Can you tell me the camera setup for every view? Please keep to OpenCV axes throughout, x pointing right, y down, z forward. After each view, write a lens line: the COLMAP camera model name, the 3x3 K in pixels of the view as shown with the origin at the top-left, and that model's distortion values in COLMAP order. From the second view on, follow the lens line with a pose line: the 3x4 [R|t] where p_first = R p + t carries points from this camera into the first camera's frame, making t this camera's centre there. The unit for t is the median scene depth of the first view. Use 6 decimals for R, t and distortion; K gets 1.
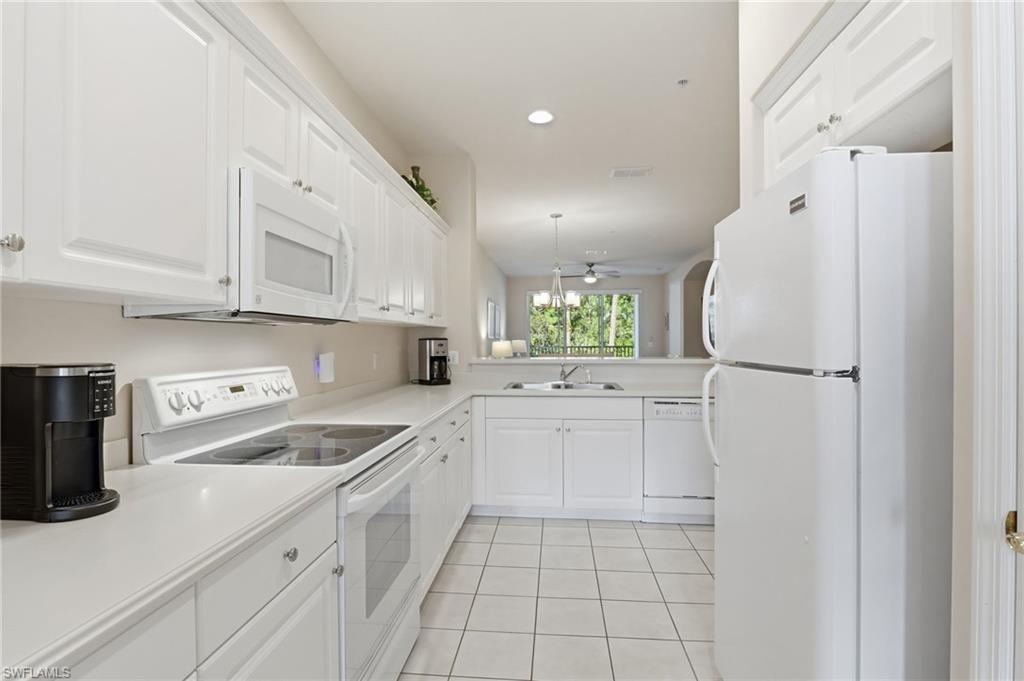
lens RADIAL K [[494.8, 0, 498.4], [0, 494.8, 344.4], [0, 0, 1]] dist [-0.015445, -0.001510]
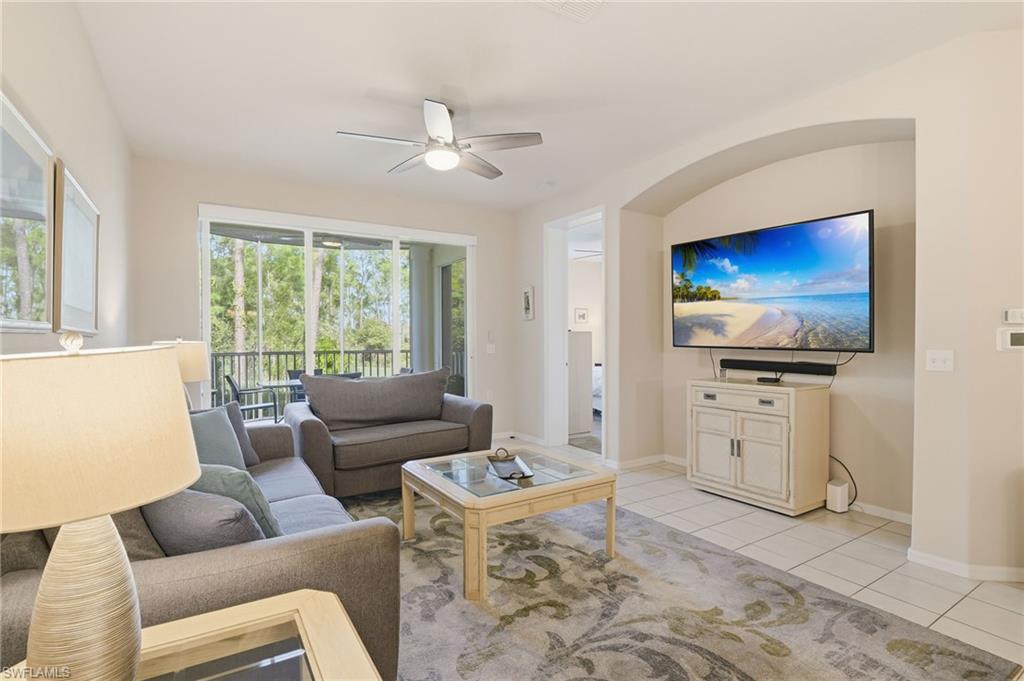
lens RADIAL K [[494.8, 0, 509.8], [0, 494.8, 343.5], [0, 0, 1]] dist [-0.015445, -0.001510]
pose [[0.780083, -0.003832, 0.625664, 0.012761], [0.005080, 0.999987, -0.000209, -0.005811], [-0.625655, 0.003341, 0.780093, 0.736277]]
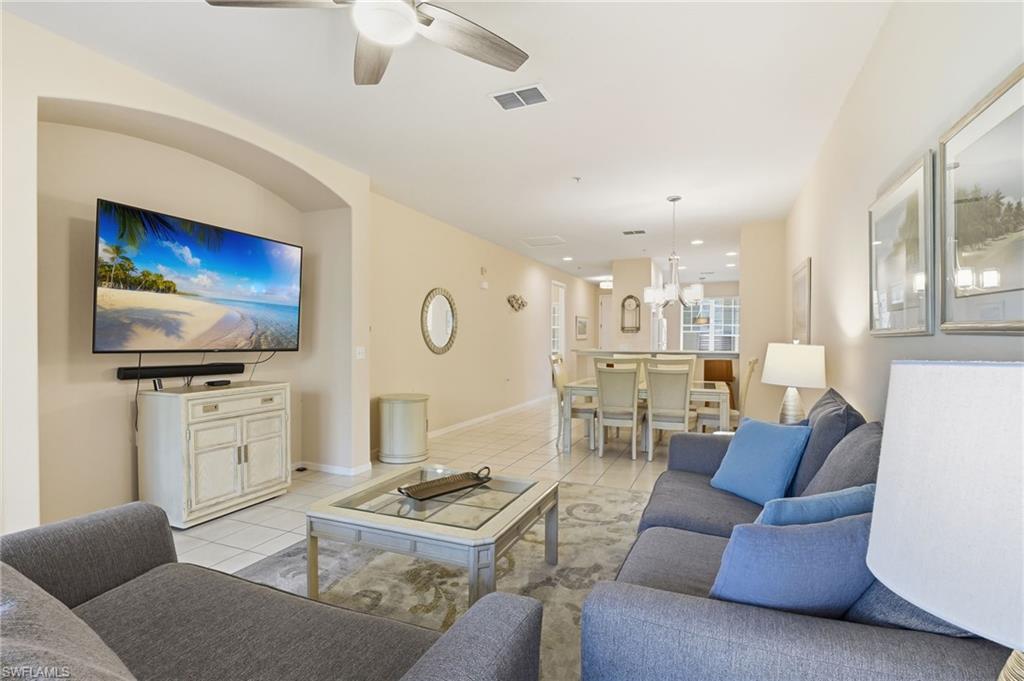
lens RADIAL K [[494.8, 0, 507.9], [0, 494.8, 347.4], [0, 0, 1]] dist [-0.015445, -0.001510]
pose [[-0.957454, -0.002634, 0.288575, 0.091646], [0.004928, 0.999663, 0.025476, -0.012091], [-0.288545, 0.025814, -0.957118, 1.210007]]
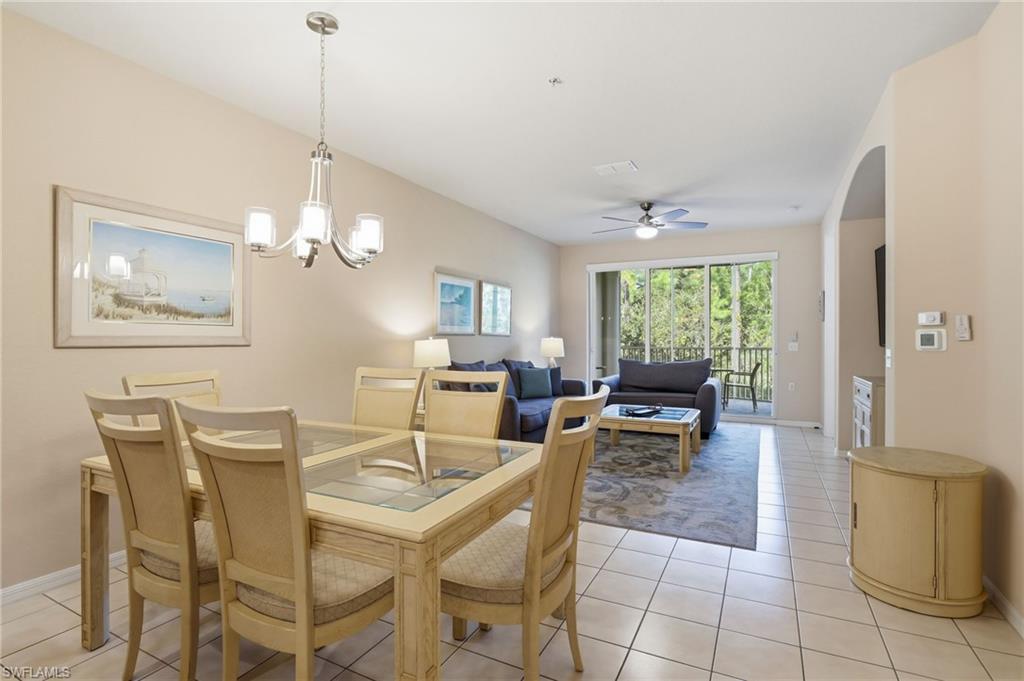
lens RADIAL K [[494.8, 0, 509.0], [0, 494.8, 339.6], [0, 0, 1]] dist [-0.015445, -0.001510]
pose [[0.934652, 0.006765, -0.355500, 0.249604], [-0.008544, 0.999958, -0.003433, -0.003911], [0.355462, 0.006246, 0.934670, 0.428773]]
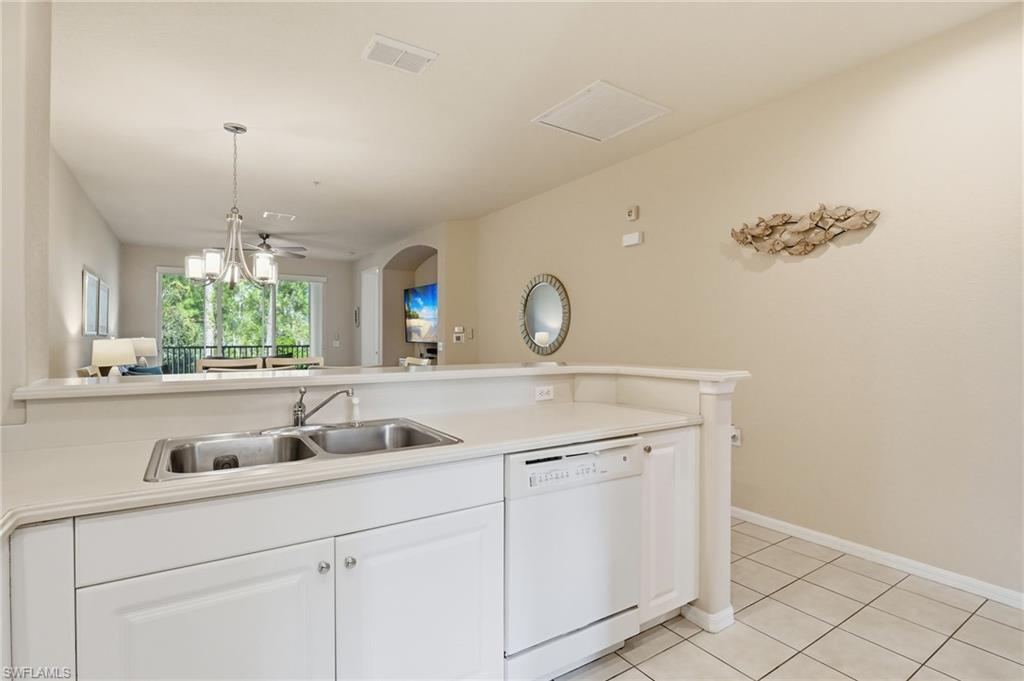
lens RADIAL K [[494.8, 0, 506.8], [0, 494.8, 336.8], [0, 0, 1]] dist [-0.015445, -0.001510]
pose [[0.768883, 0.005986, 0.639361, -0.005164], [0.002556, 0.999919, -0.012435, -0.000443], [-0.639384, 0.011195, 0.768806, 0.214006]]
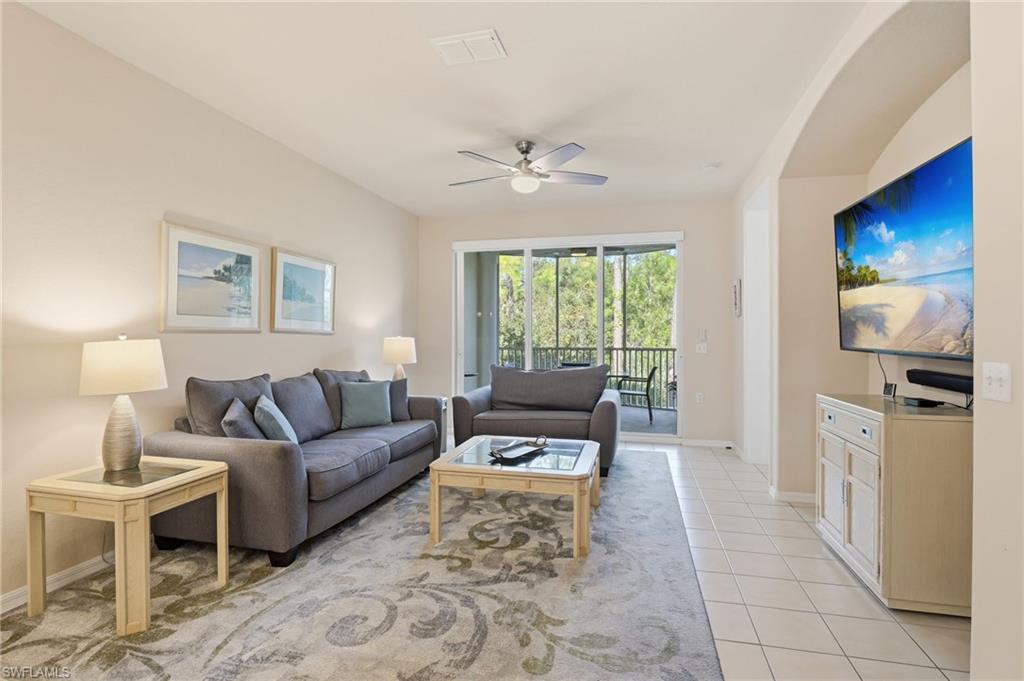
lens RADIAL K [[494.8, 0, 509.7], [0, 494.8, 335.9], [0, 0, 1]] dist [-0.015445, -0.001510]
pose [[0.990605, 0.006798, -0.136587, 0.236858], [-0.008185, 0.999920, -0.009594, -0.006466], [0.136511, 0.010622, 0.990582, 0.633332]]
